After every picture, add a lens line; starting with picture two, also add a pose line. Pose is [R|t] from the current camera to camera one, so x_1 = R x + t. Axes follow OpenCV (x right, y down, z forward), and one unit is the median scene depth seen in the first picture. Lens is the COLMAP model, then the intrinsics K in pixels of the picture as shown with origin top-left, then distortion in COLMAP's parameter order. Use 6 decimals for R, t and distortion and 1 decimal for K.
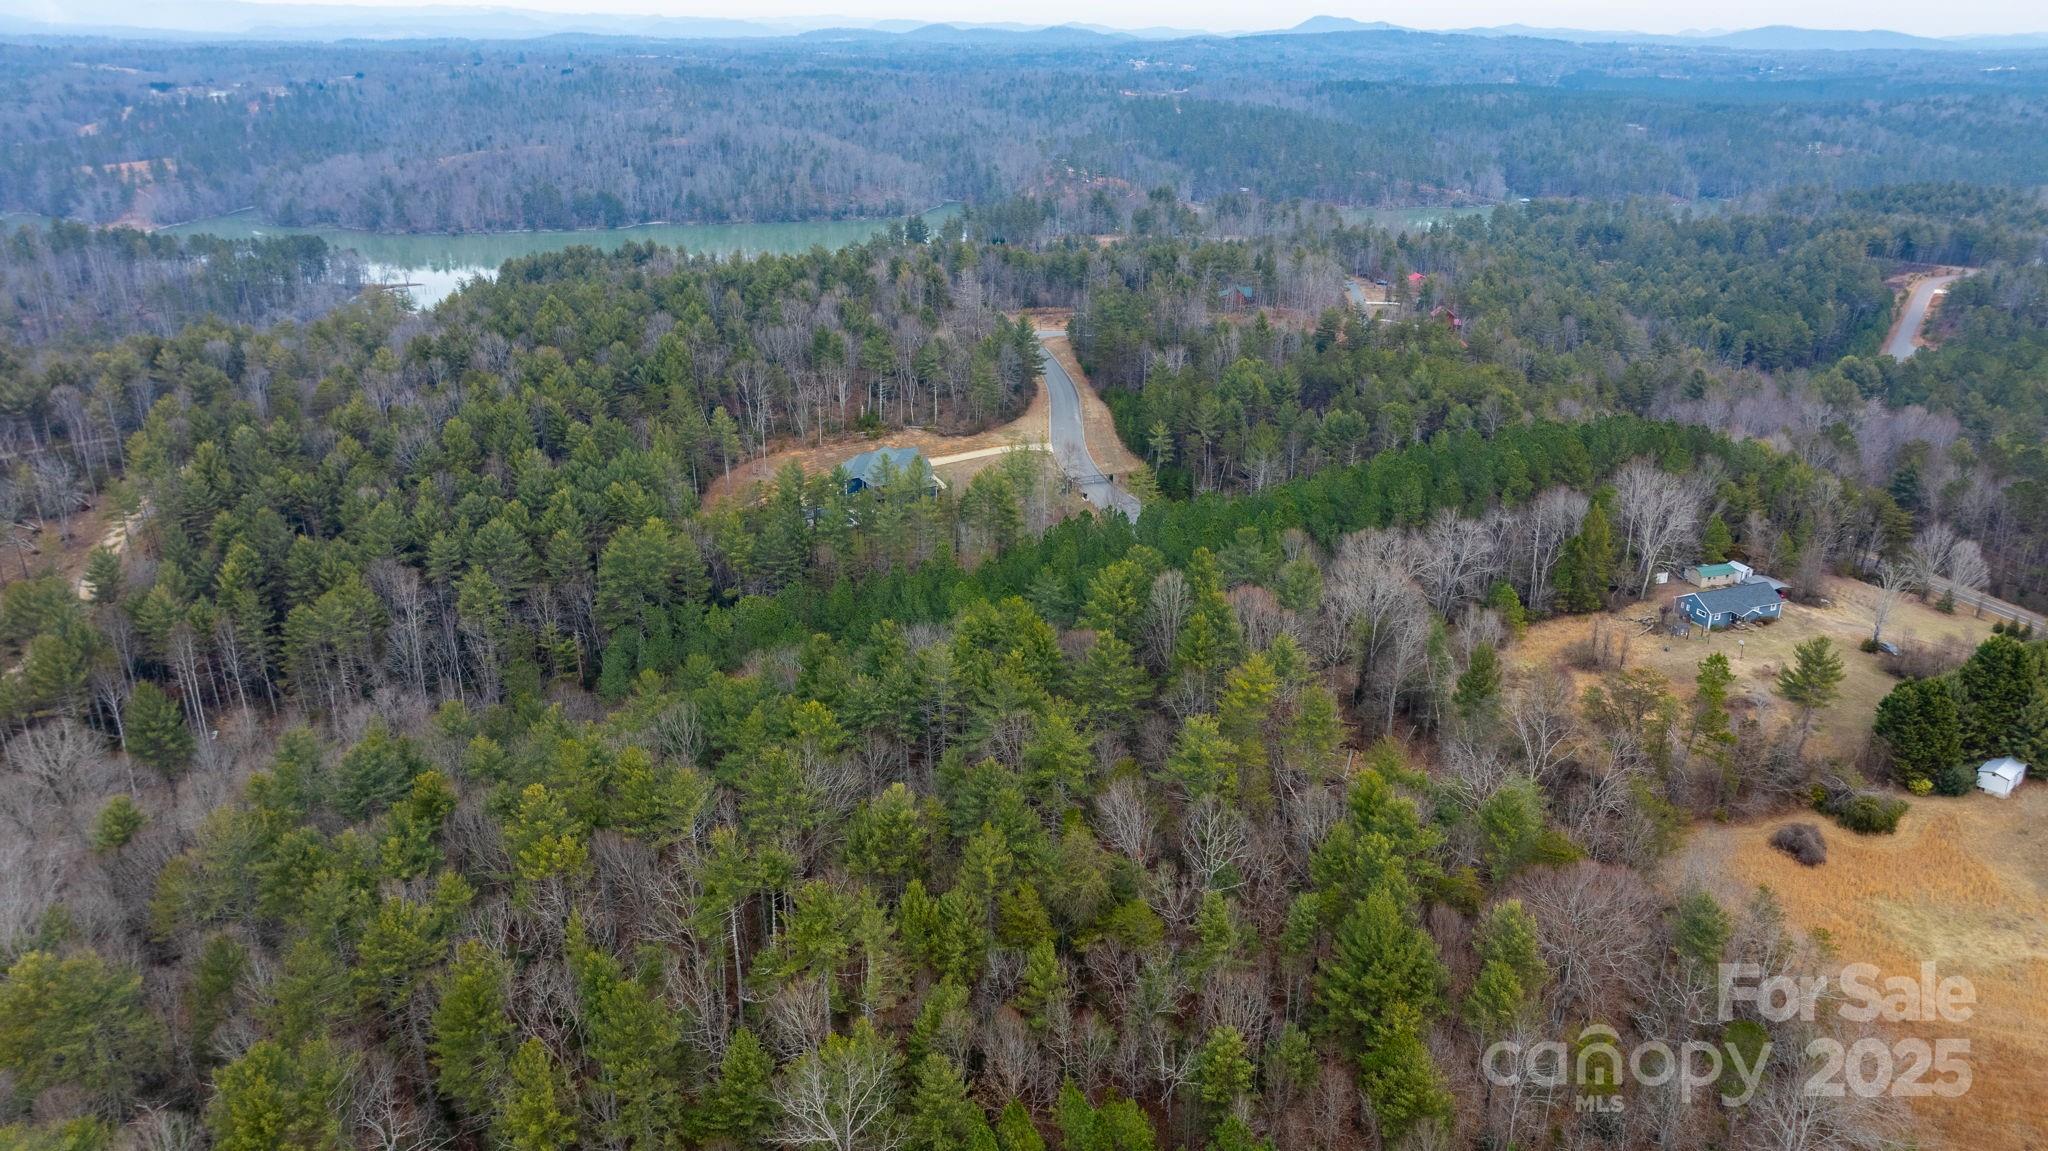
lens RADIAL K [[1437.9, 0, 1036.0], [0, 1437.9, 587.9], [0, 0, 1]] dist [-0.033467, 0.035858]
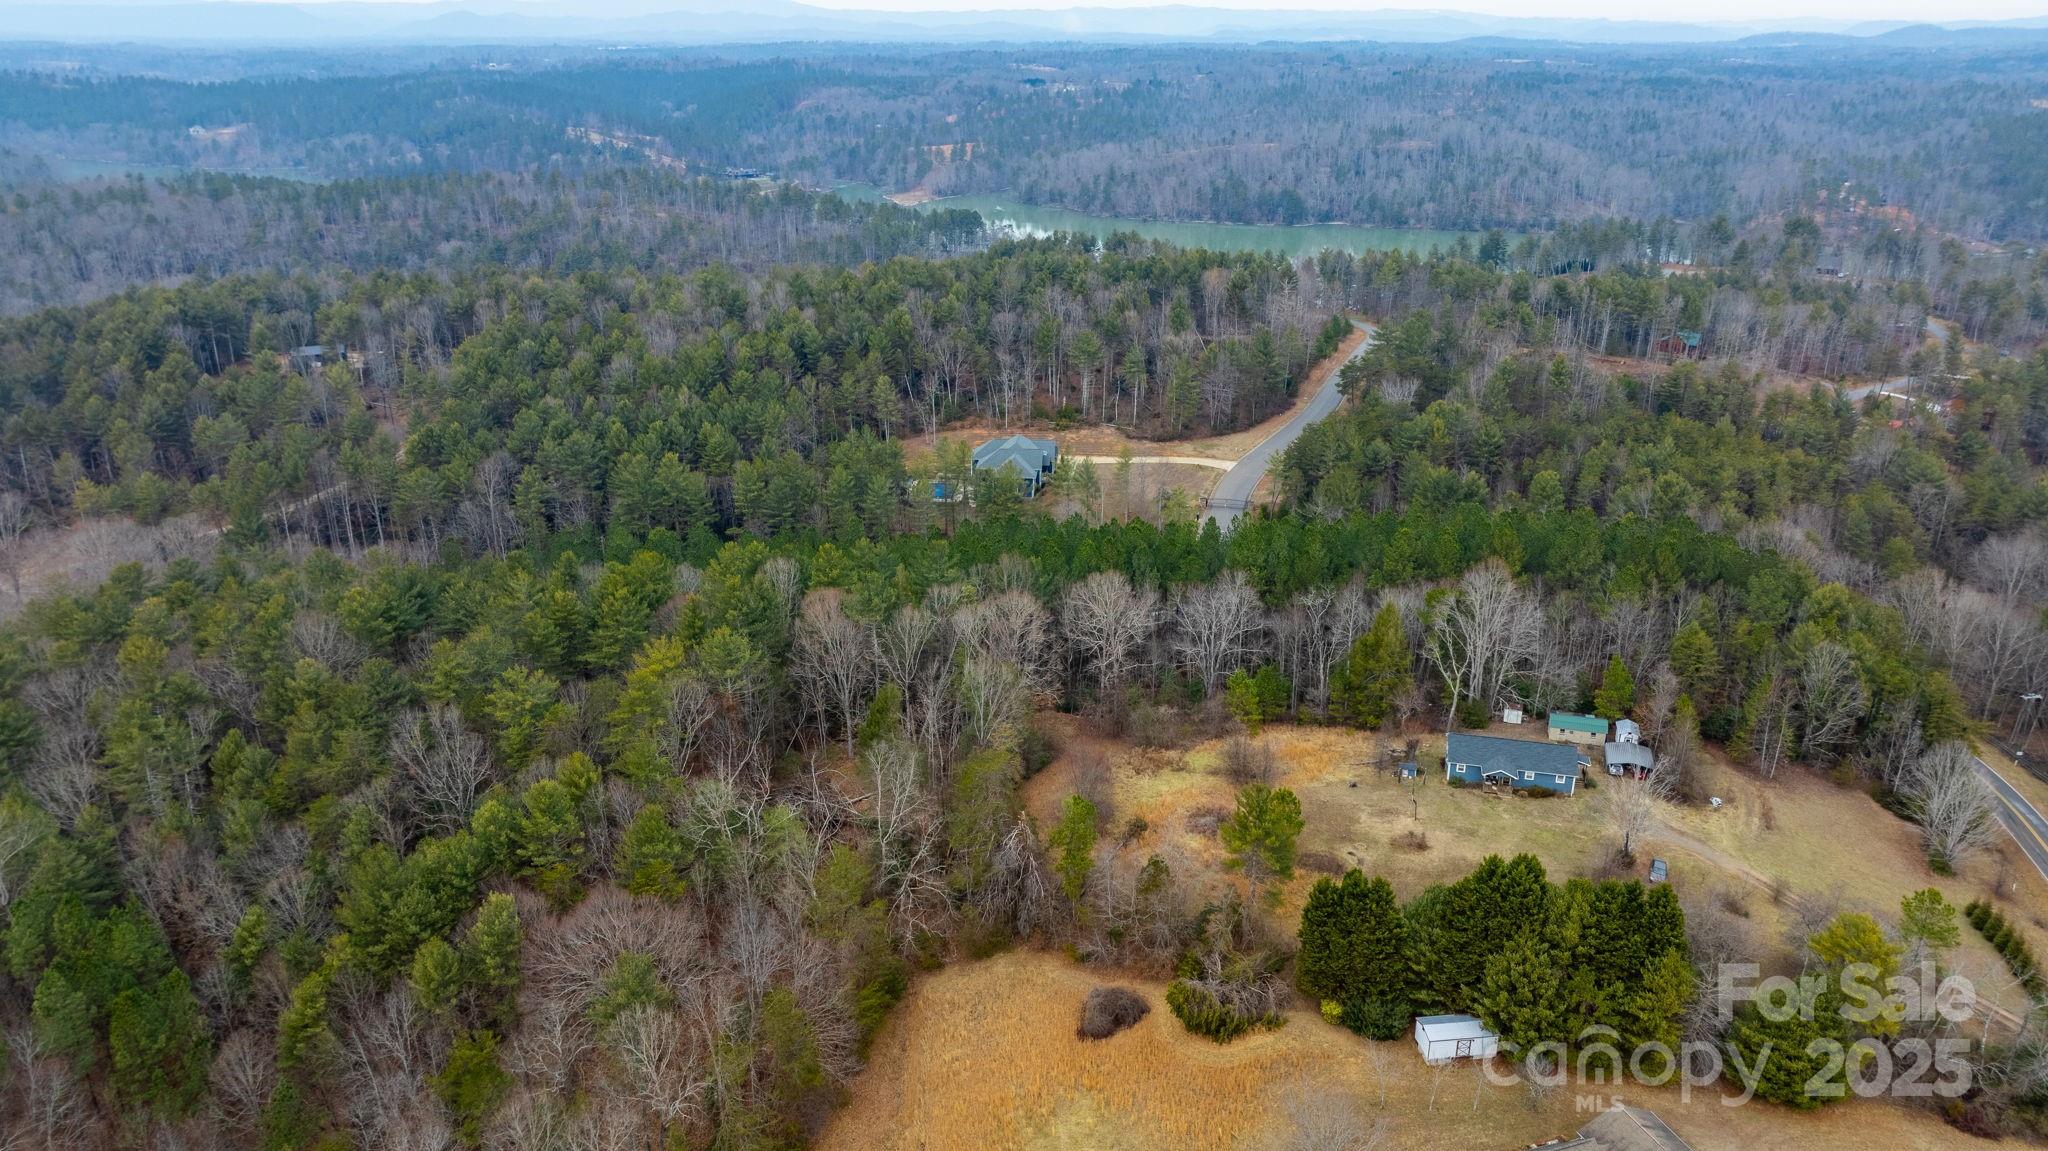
lens RADIAL K [[1437.9, 0, 1017.5], [0, 1437.9, 586.6], [0, 0, 1]] dist [-0.033467, 0.035858]
pose [[0.816684, 0.200257, -0.541225, 0.425253], [-0.202162, 0.977709, 0.056705, -0.044952], [0.540516, 0.063105, 0.838964, 0.128380]]
